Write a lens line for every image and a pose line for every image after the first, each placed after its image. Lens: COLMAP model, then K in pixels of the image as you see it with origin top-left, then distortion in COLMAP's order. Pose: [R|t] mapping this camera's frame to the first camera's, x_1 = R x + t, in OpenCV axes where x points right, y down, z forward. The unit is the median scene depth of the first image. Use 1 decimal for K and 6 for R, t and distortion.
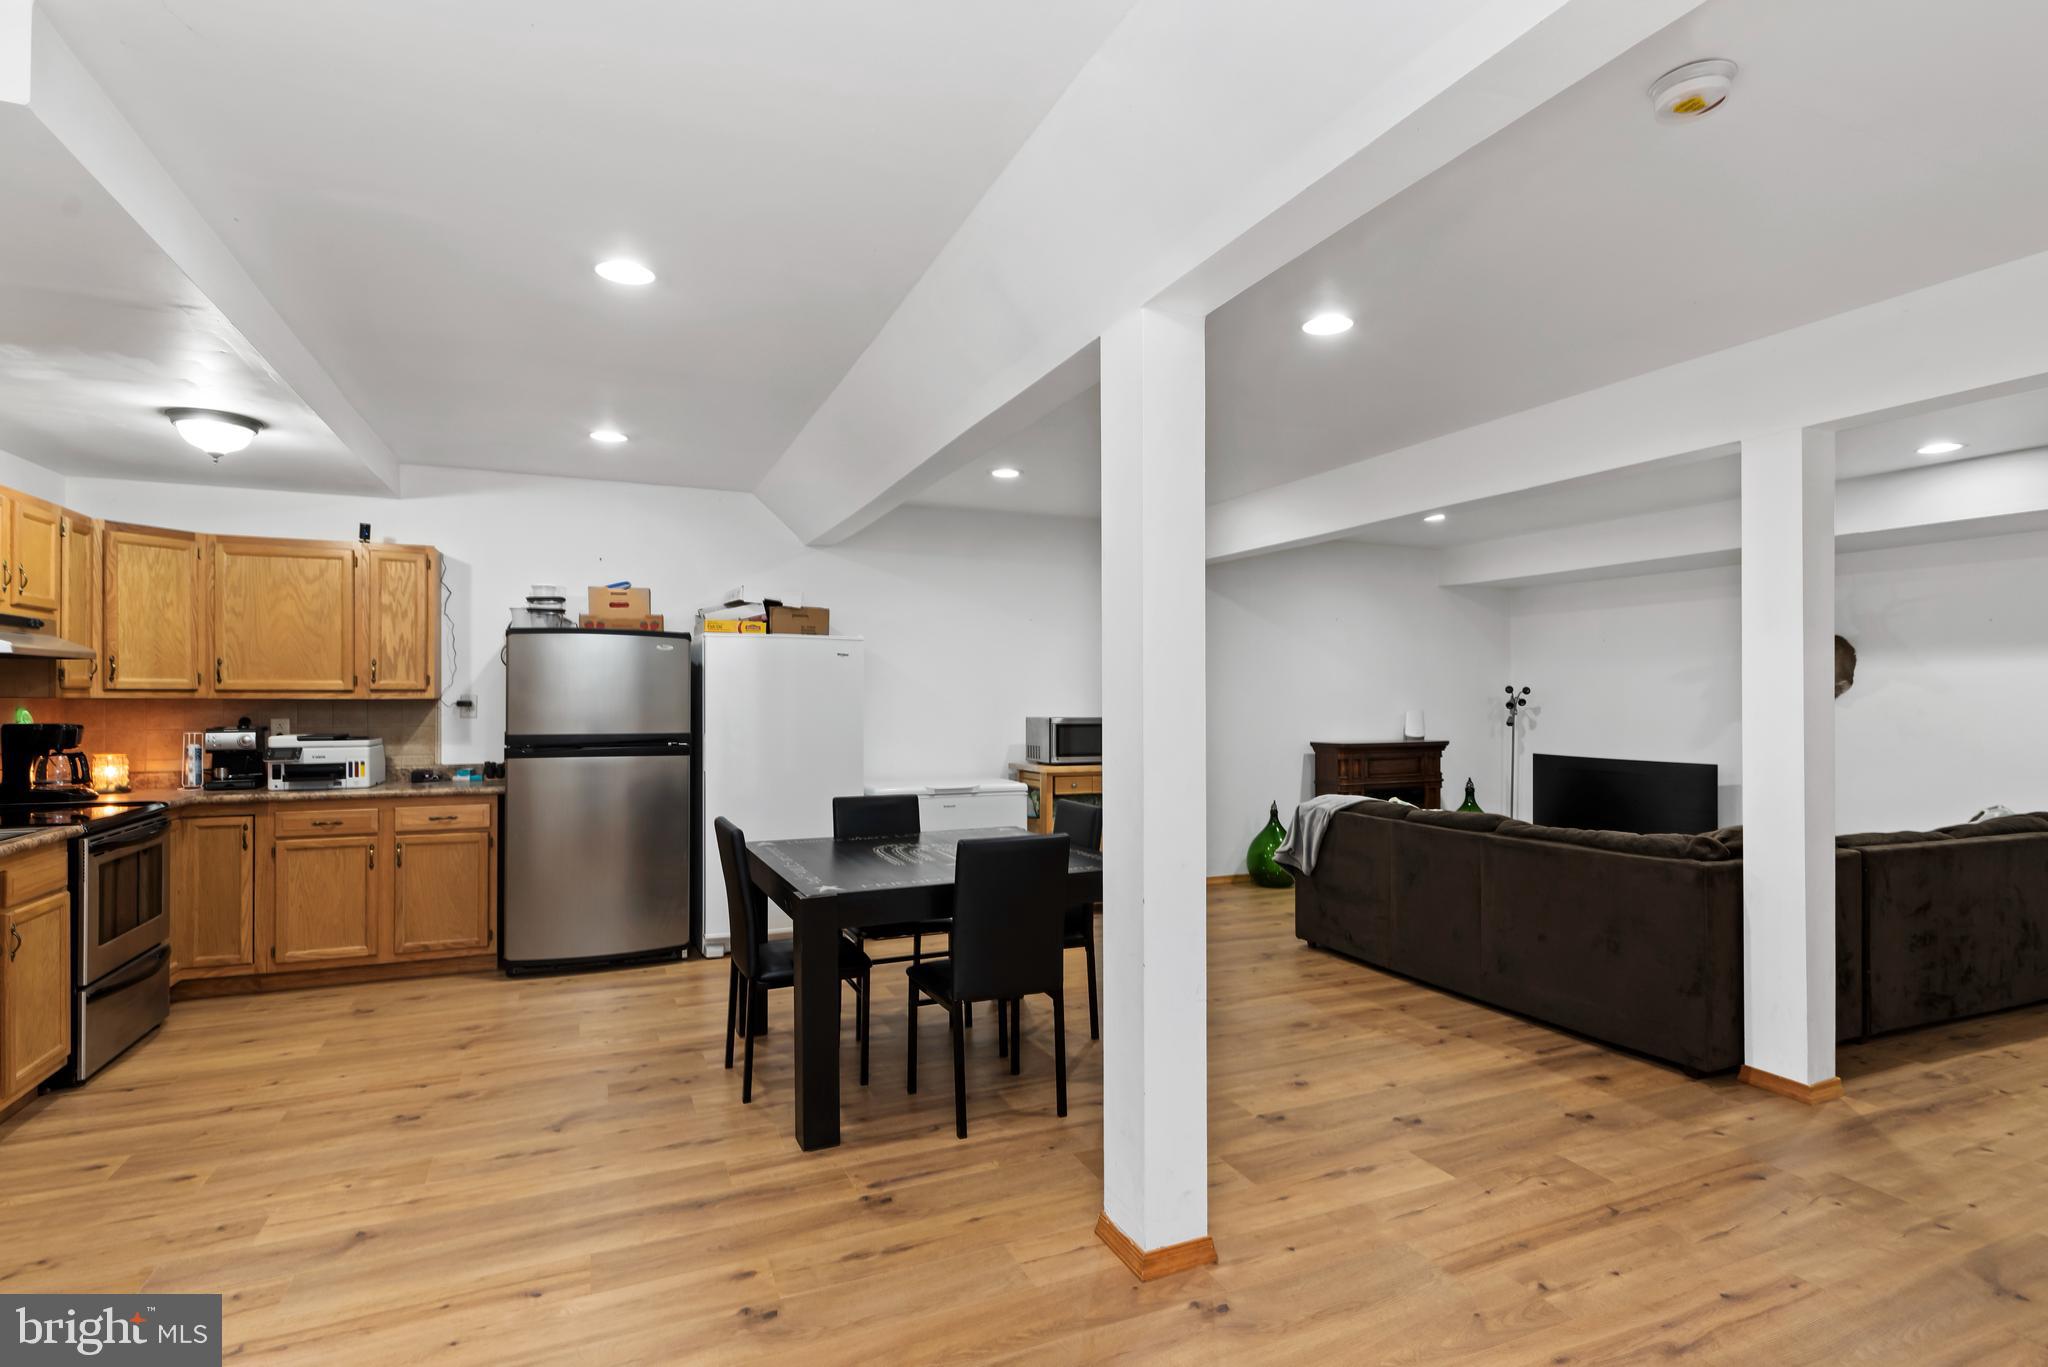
lens RADIAL K [[1025.9, 0, 1013.3], [0, 1025.9, 681.1], [0, 0, 1]] dist [-0.001718, 0.000262]
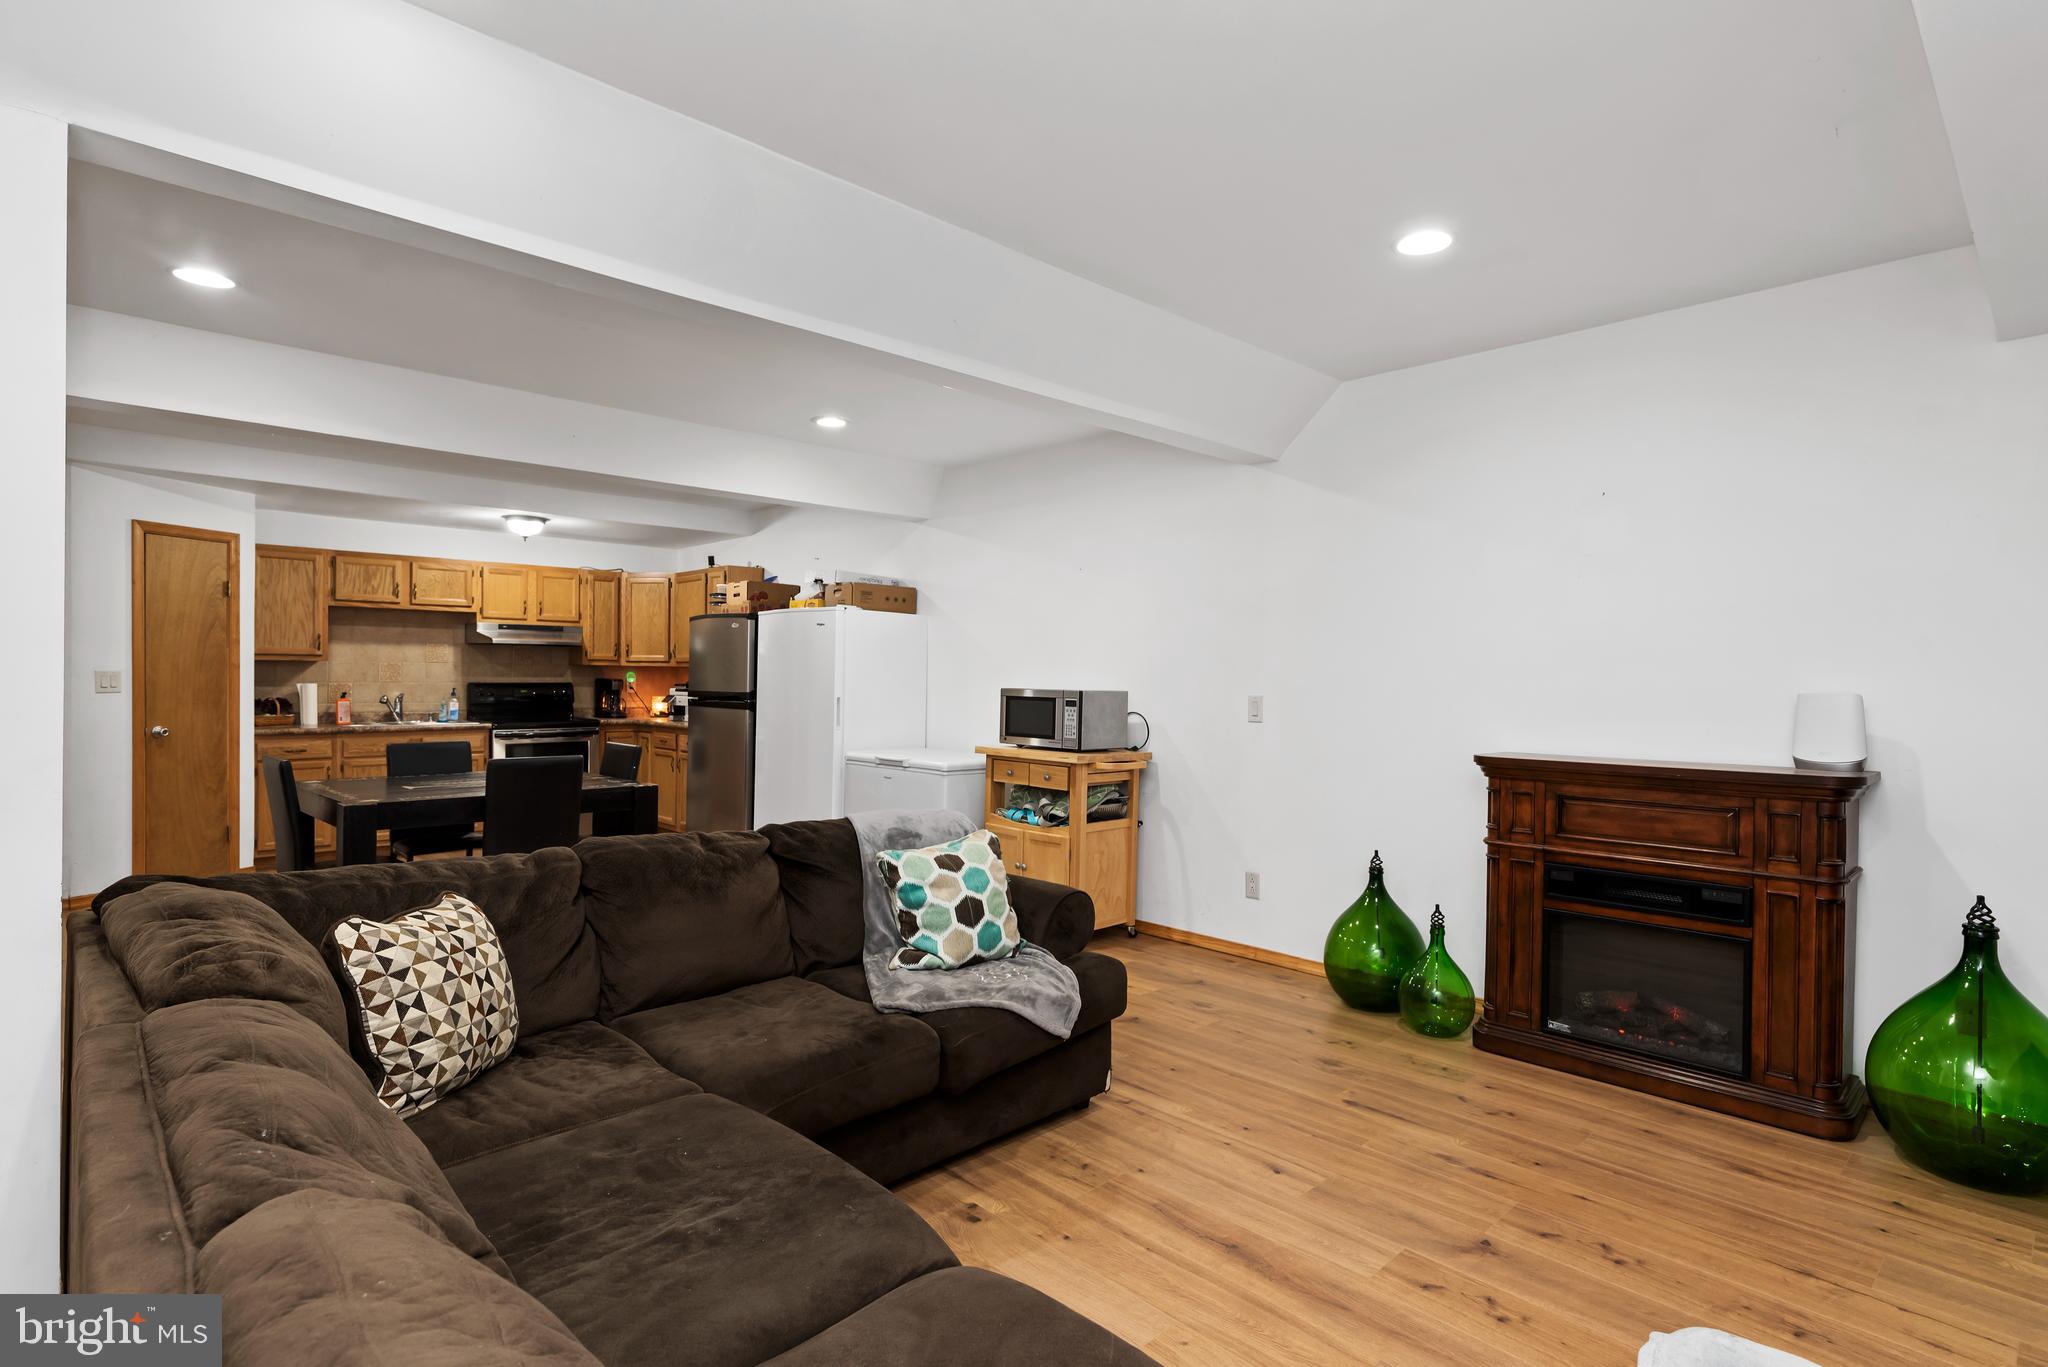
lens RADIAL K [[1025.9, 0, 1028.5], [0, 1025.9, 679.1], [0, 0, 1]] dist [-0.001718, 0.000262]
pose [[0.362191, 0.003824, -0.932096, 1.003542], [-0.002932, 0.999991, 0.002964, 0.028585], [0.932099, 0.001660, 0.362199, 0.867653]]
